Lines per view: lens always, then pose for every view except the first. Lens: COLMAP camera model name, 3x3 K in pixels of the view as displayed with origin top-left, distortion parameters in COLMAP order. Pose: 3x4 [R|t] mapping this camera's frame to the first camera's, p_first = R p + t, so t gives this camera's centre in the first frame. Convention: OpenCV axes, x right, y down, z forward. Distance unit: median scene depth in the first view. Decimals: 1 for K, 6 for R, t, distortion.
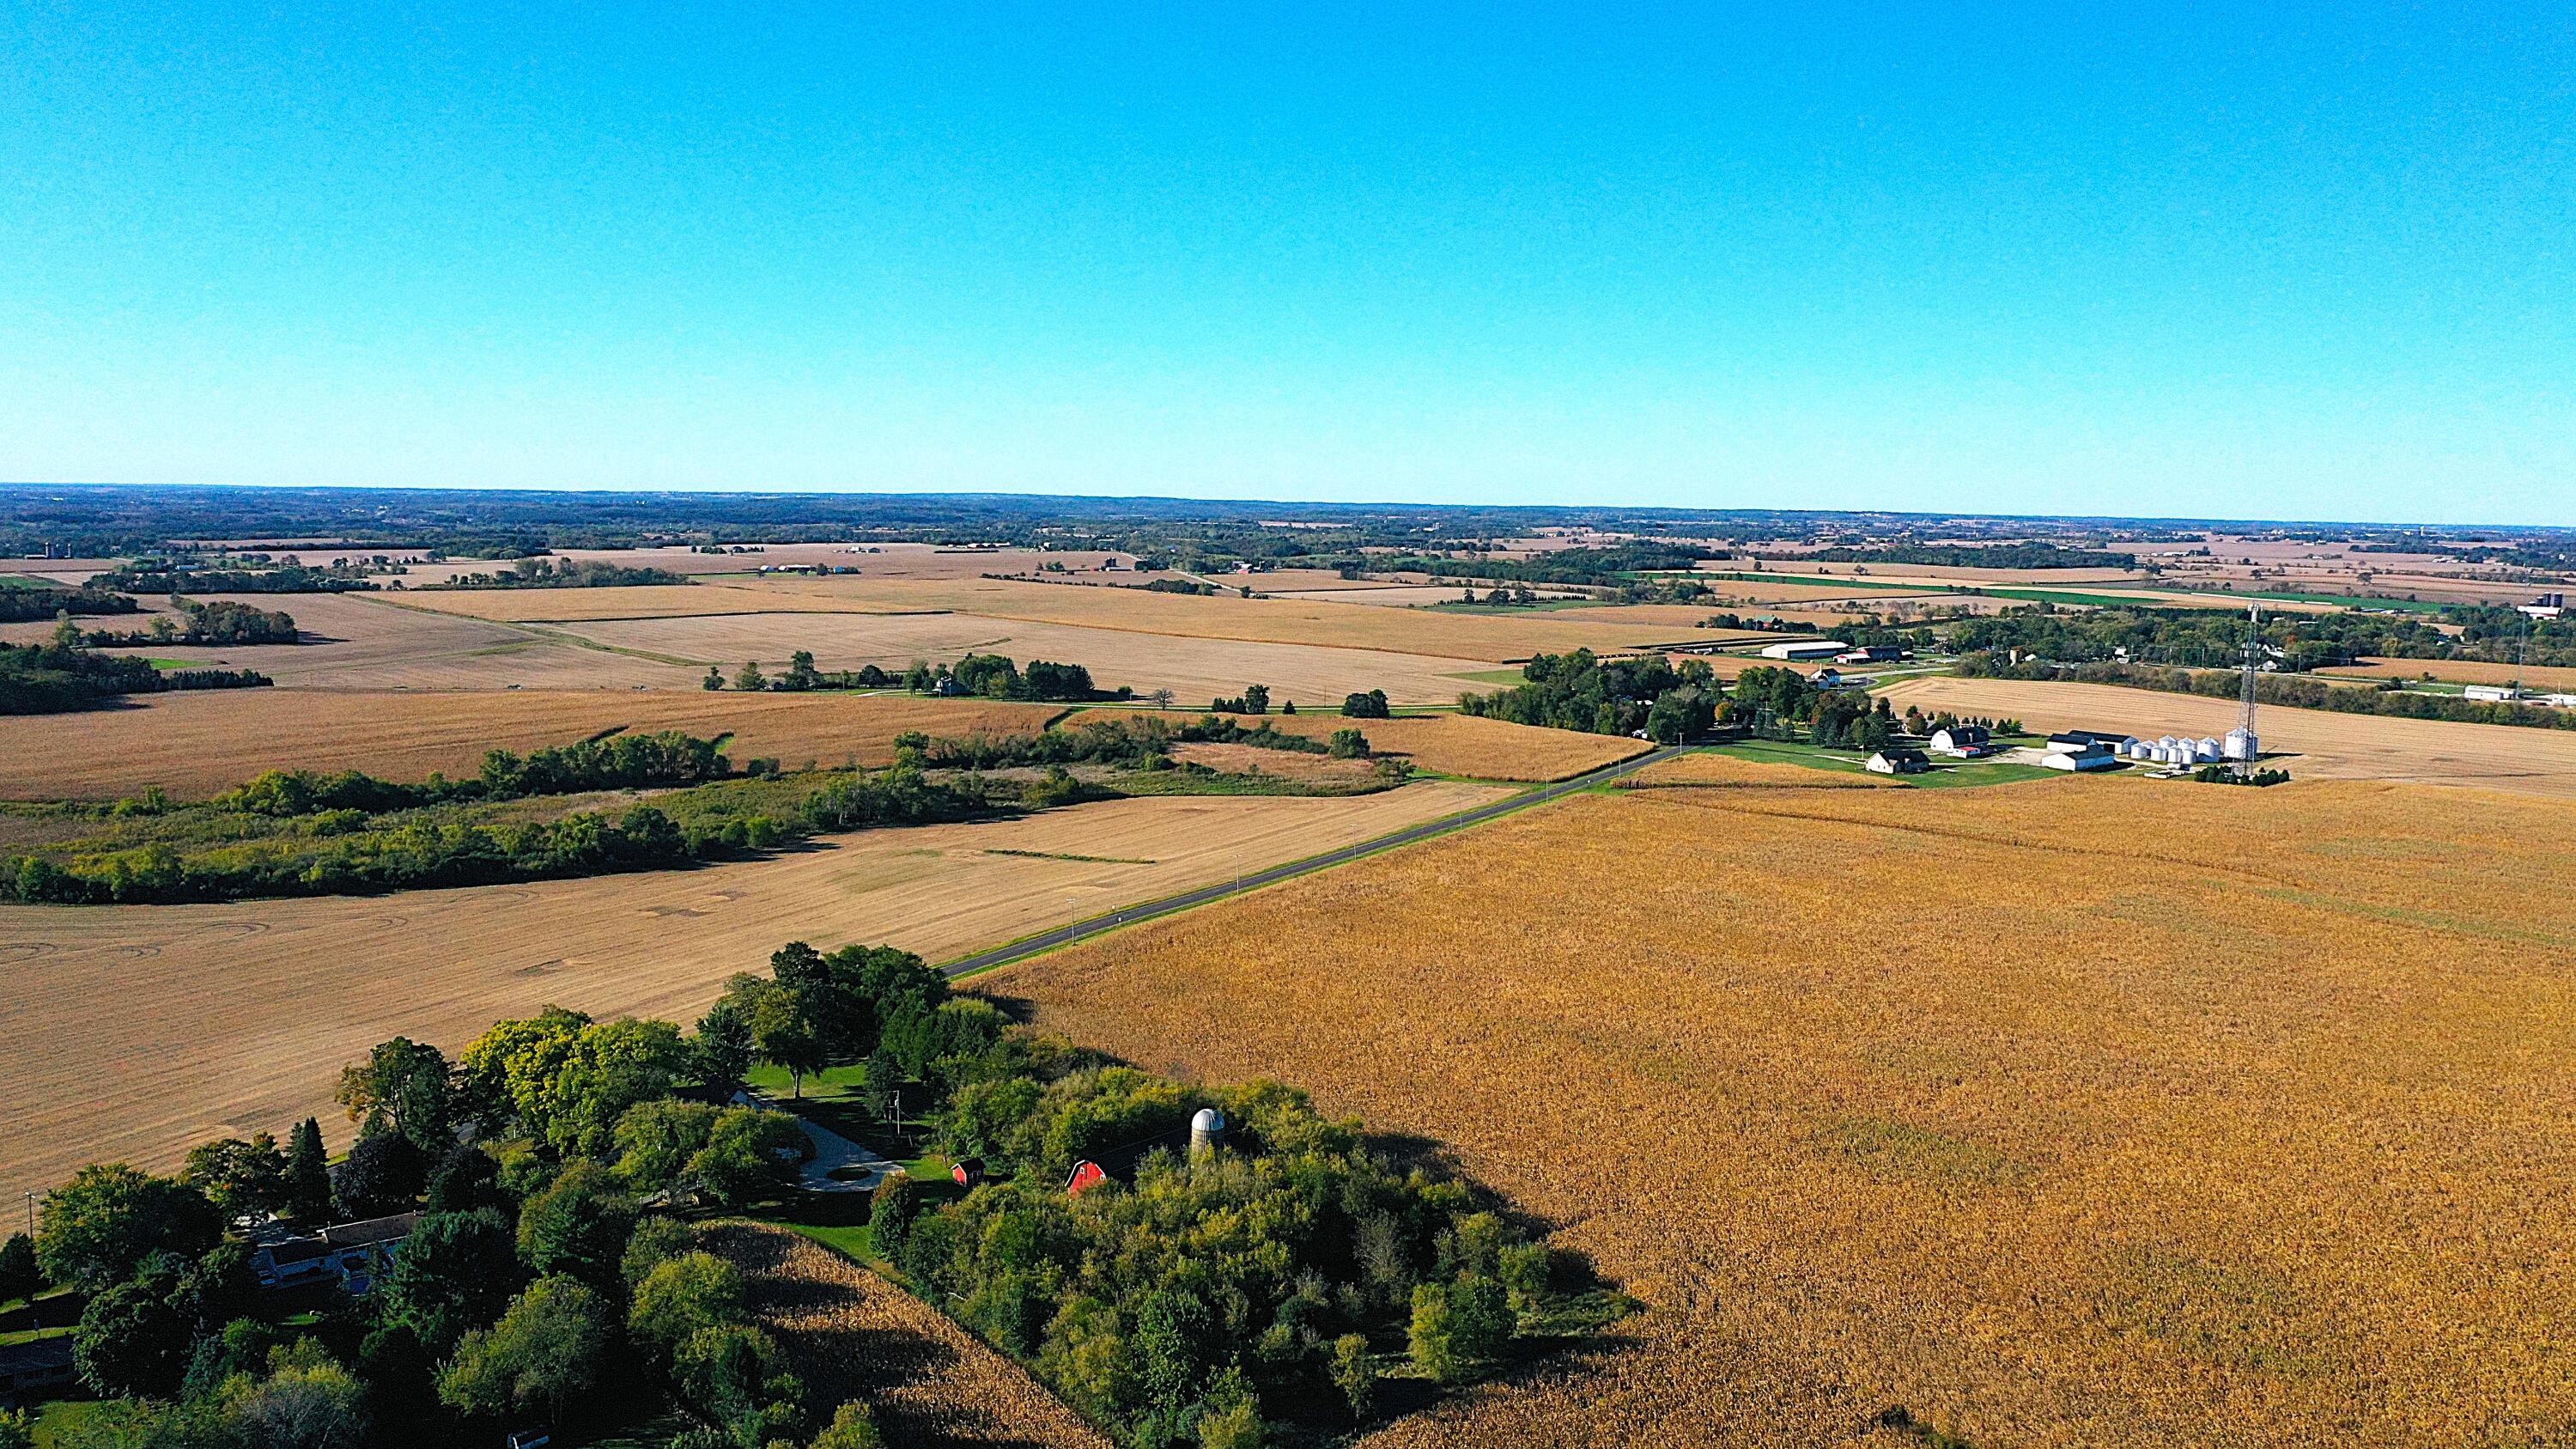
lens RADIAL K [[2013.6, 0, 1295.6], [0, 2013.6, 741.4], [0, 0, 1]] dist [-0.009014, -0.001746]
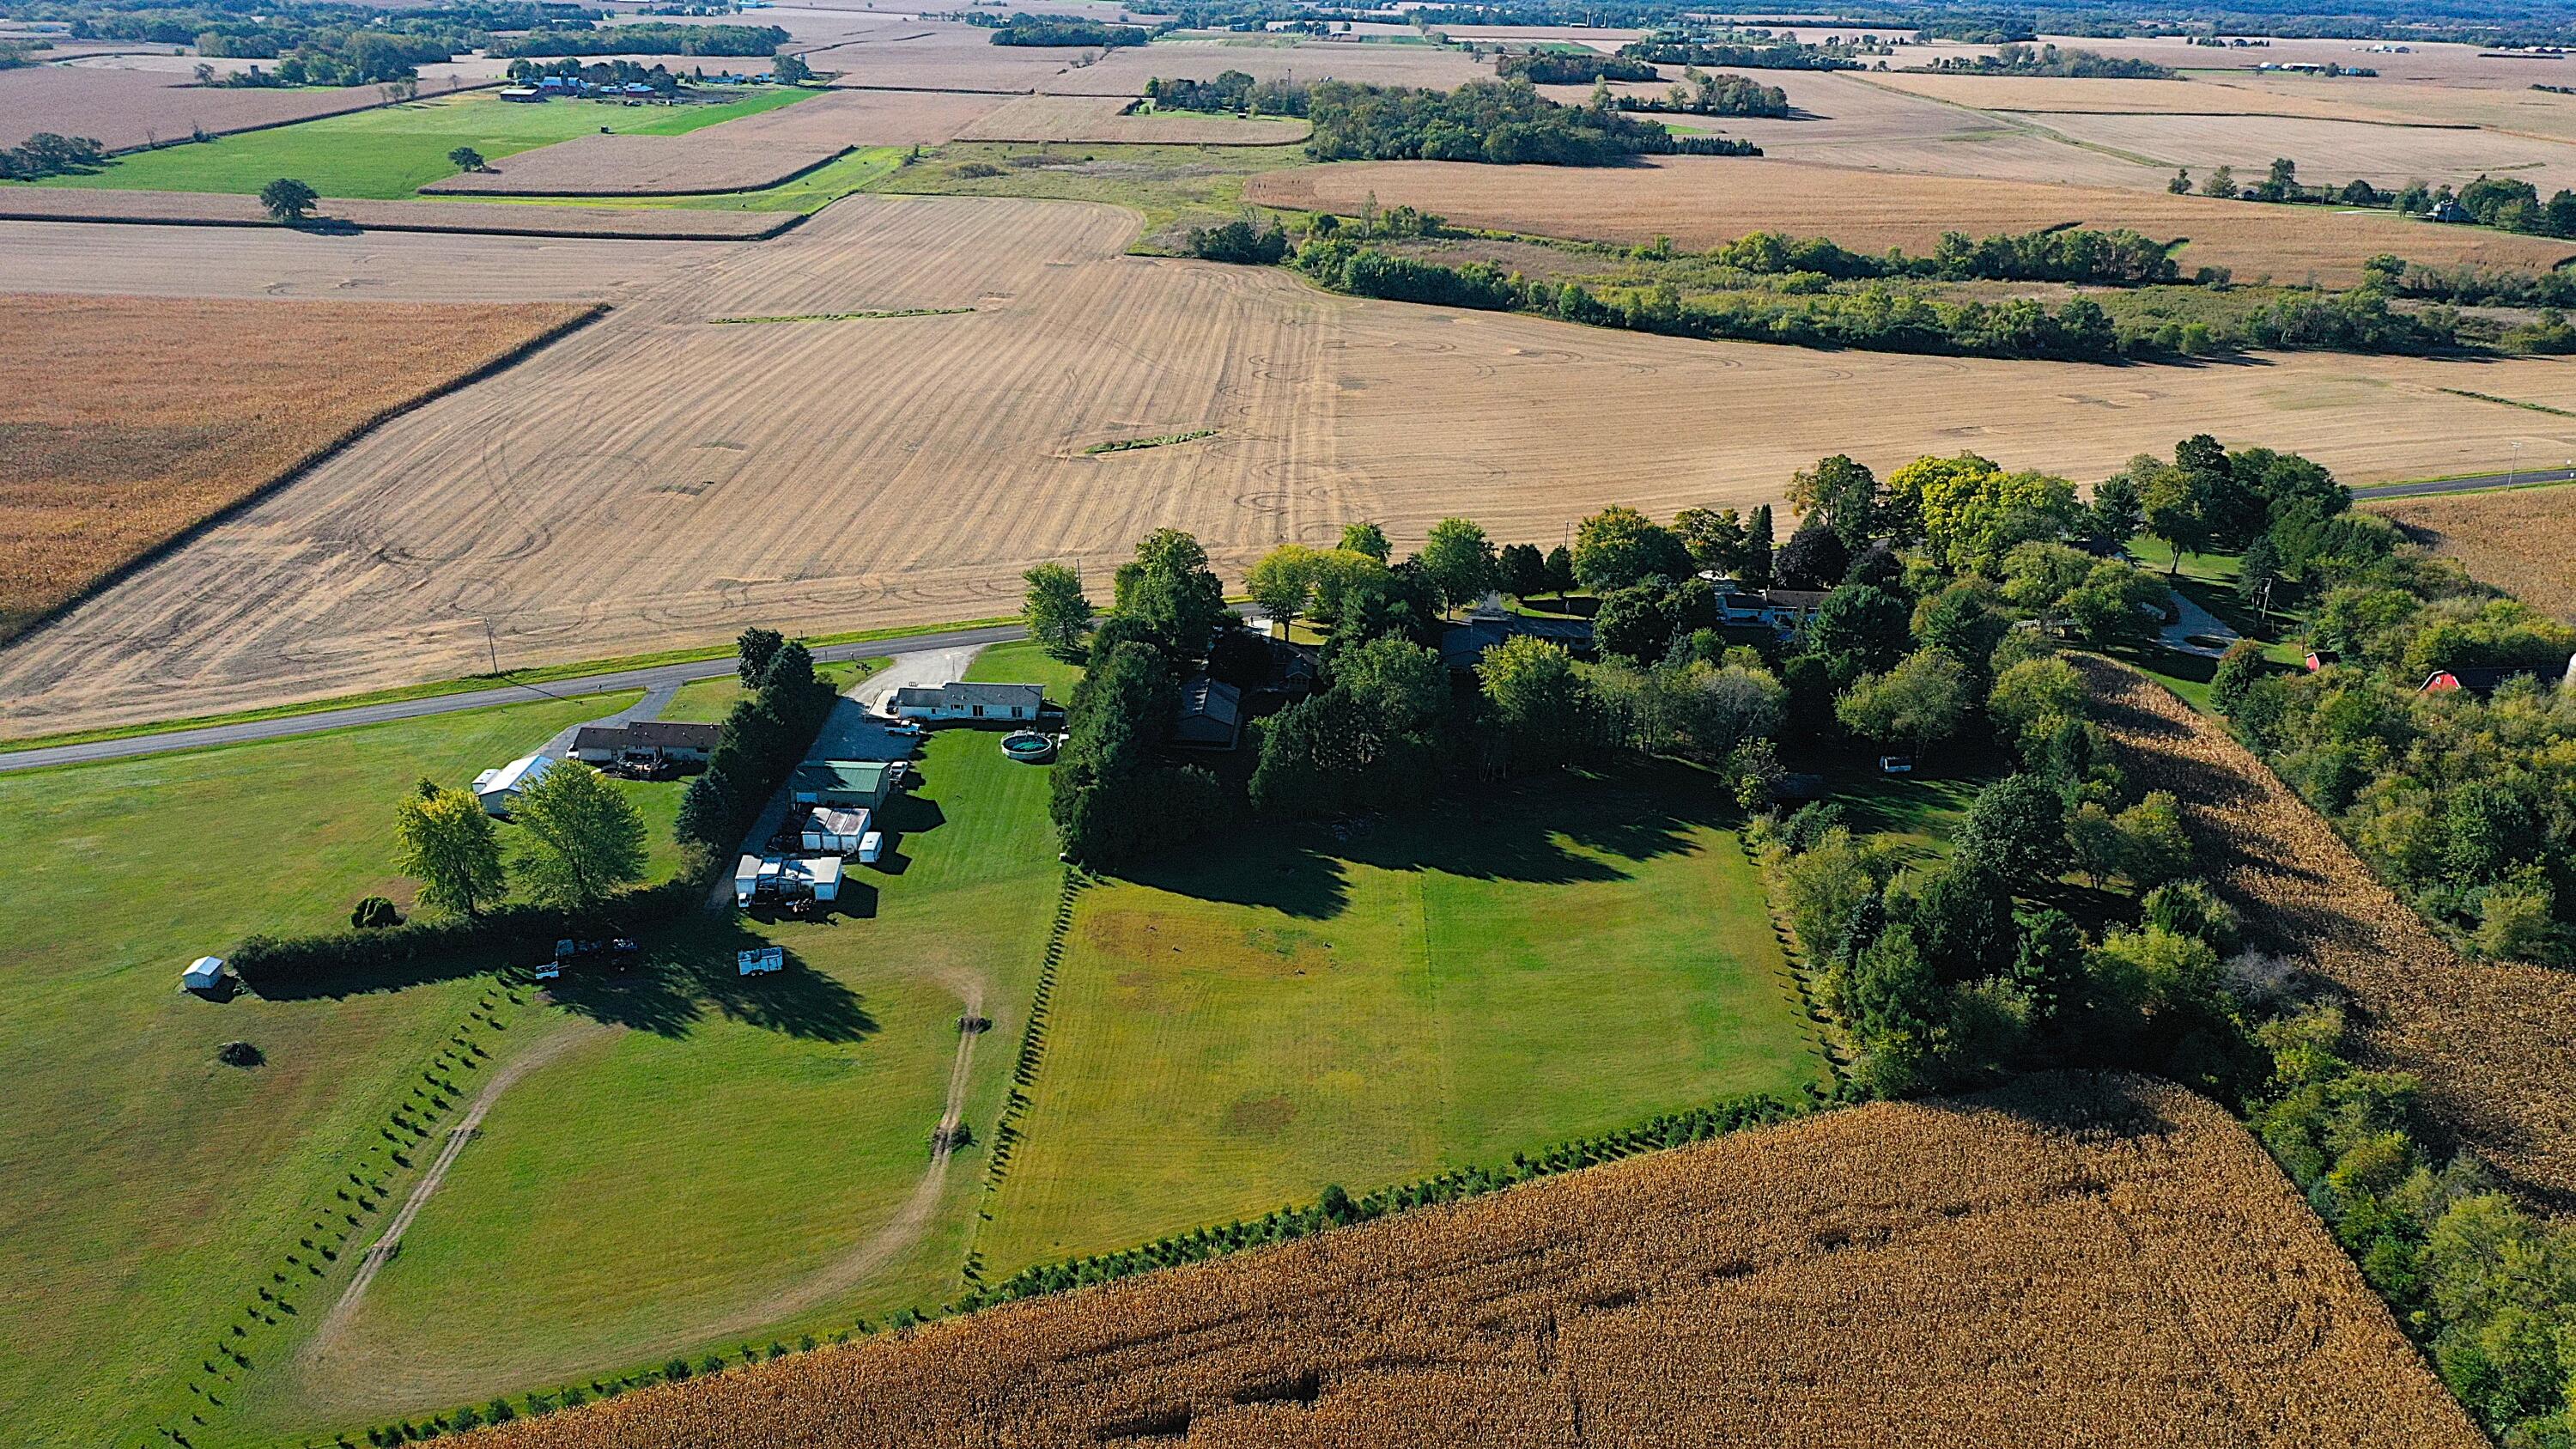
lens RADIAL K [[2018.4, 0, 1288.9], [0, 2018.4, 741.7], [0, 0, 1]] dist [-0.009177, -0.006467]
pose [[0.770559, 0.240221, -0.590366, 0.047448], [-0.091738, 0.958412, 0.270241, 0.014988], [0.630732, -0.154078, 0.760551, -0.138792]]
